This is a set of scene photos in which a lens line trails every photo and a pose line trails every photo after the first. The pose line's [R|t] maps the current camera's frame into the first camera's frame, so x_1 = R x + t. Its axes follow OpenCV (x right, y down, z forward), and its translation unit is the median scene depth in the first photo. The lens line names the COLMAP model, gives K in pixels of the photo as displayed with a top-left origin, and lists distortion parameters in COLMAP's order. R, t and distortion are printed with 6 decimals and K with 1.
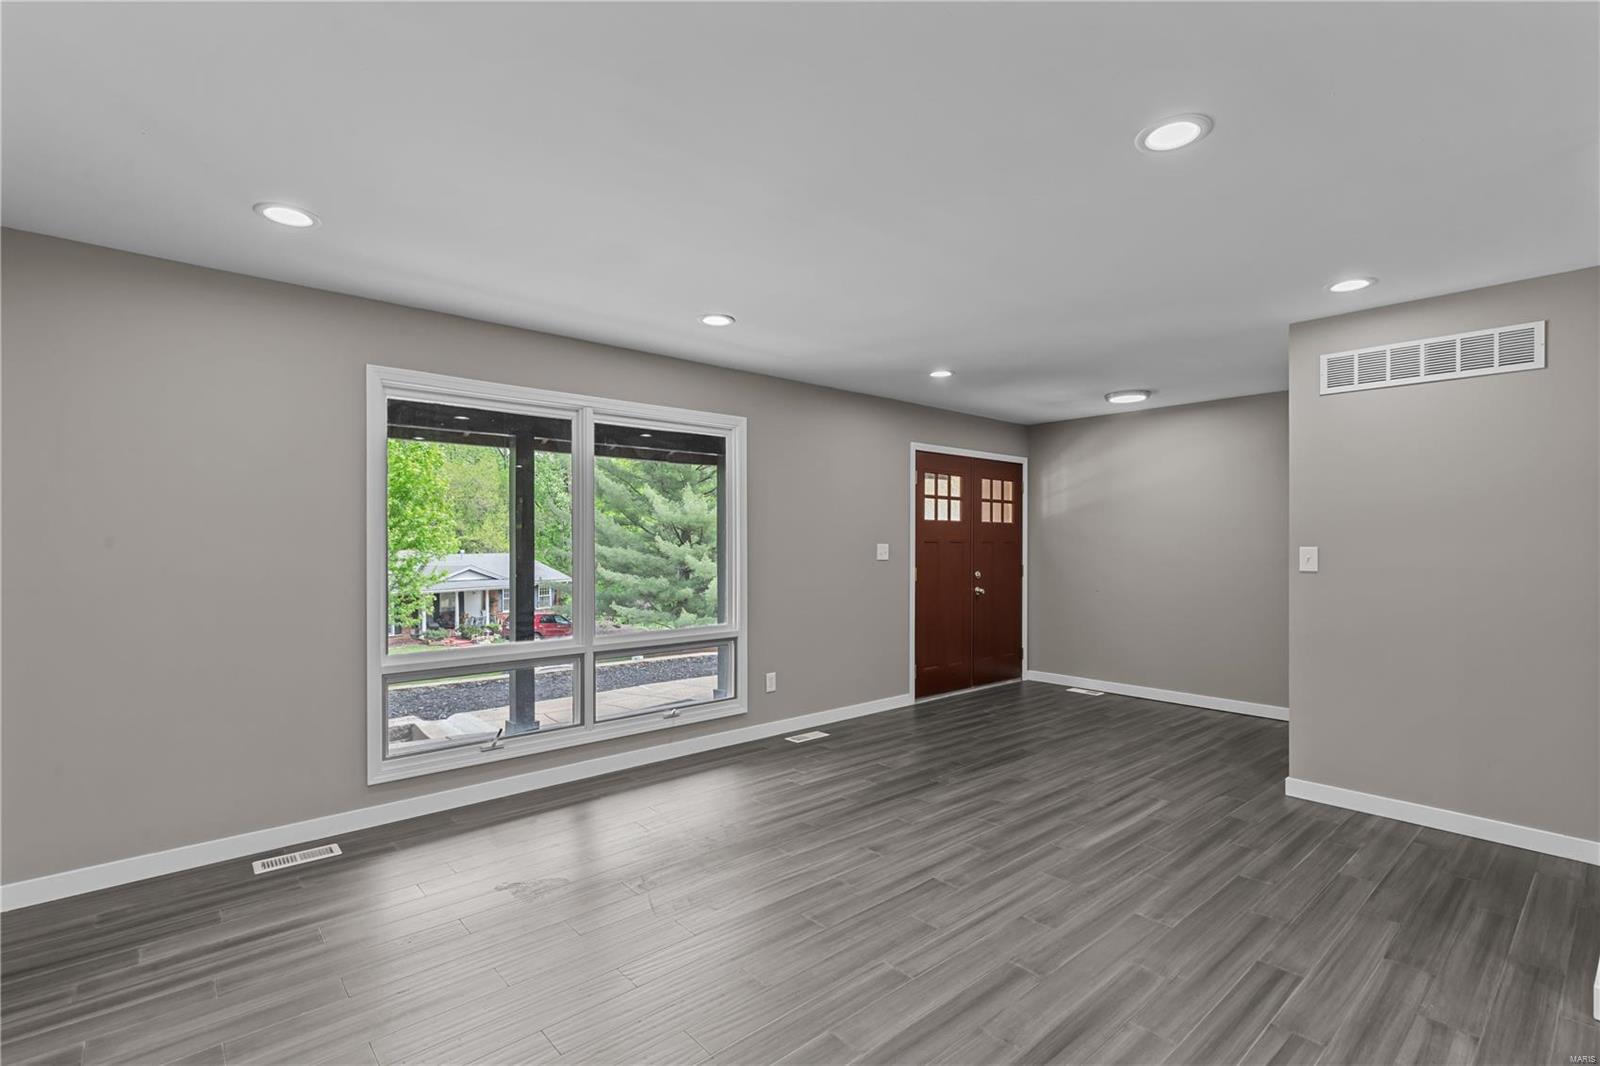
lens RADIAL K [[732.4, 0, 811.0], [0, 732.4, 542.5], [0, 0, 1]] dist [0.003387, 0.000466]
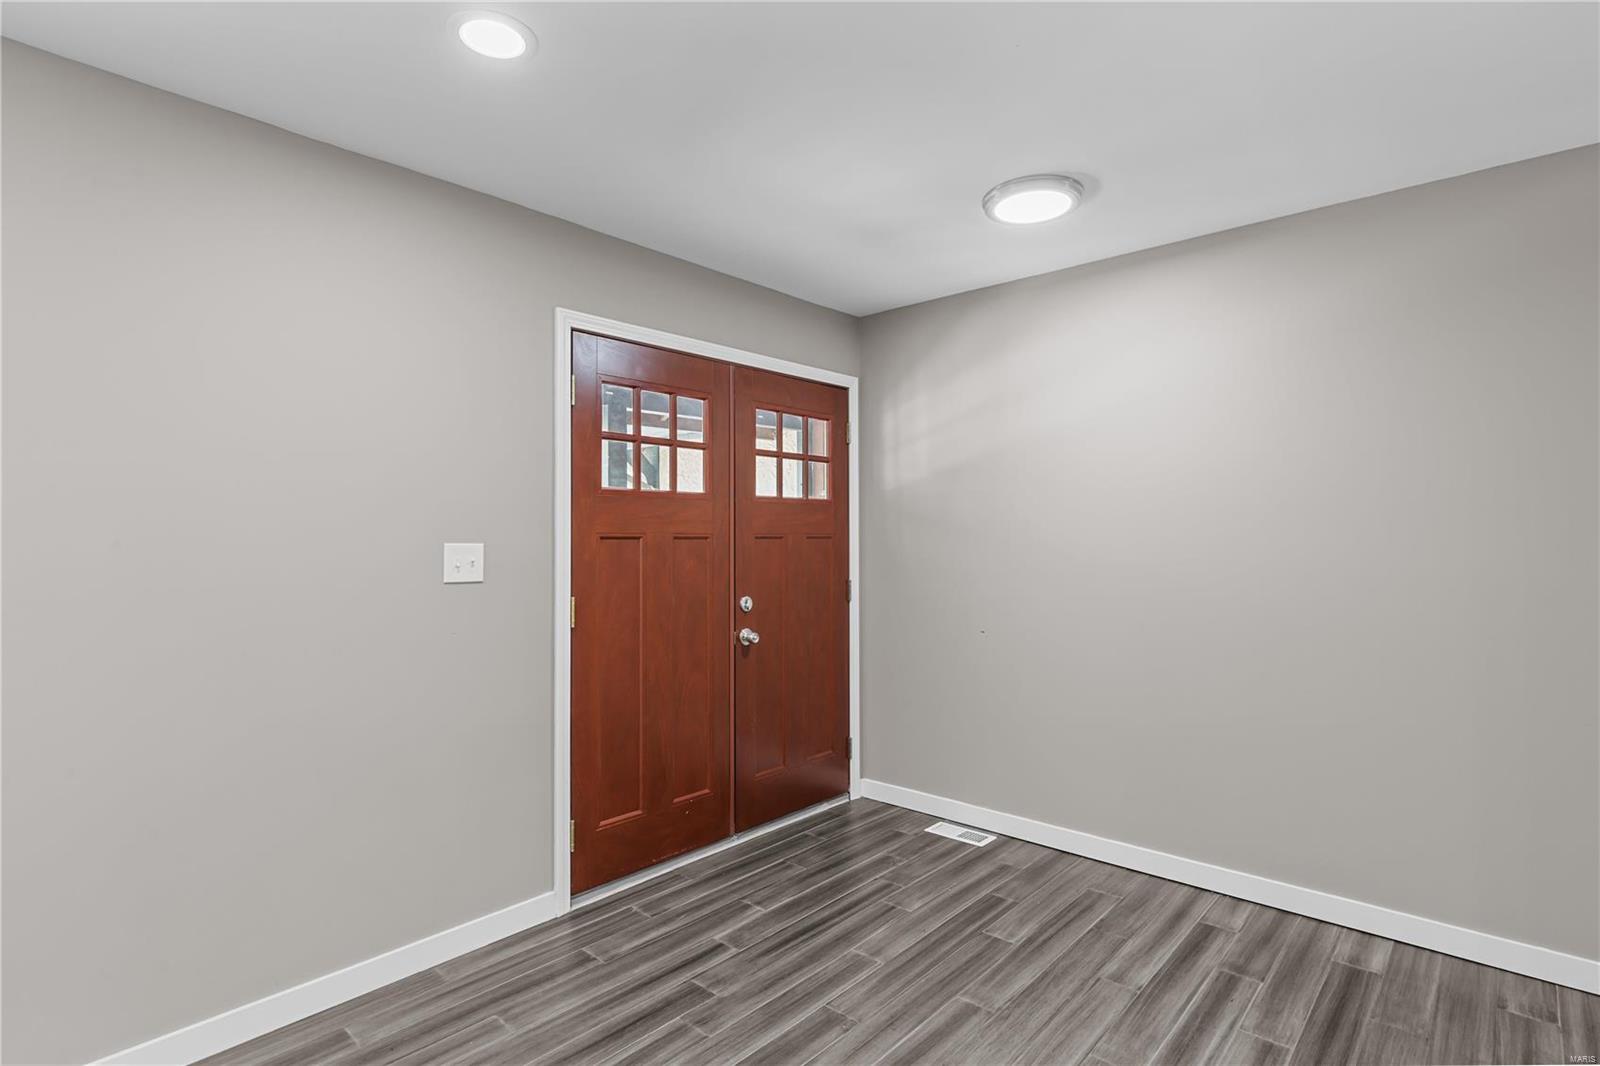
lens RADIAL K [[796.8, 0, 820.8], [0, 796.8, 527.7], [0, 0, 1]] dist [0.001162, 0.000101]
pose [[0.991748, -0.002710, 0.128173, 0.206408], [0.004129, 0.999933, -0.010809, -0.000759], [-0.128135, 0.011249, 0.991693, 0.459754]]
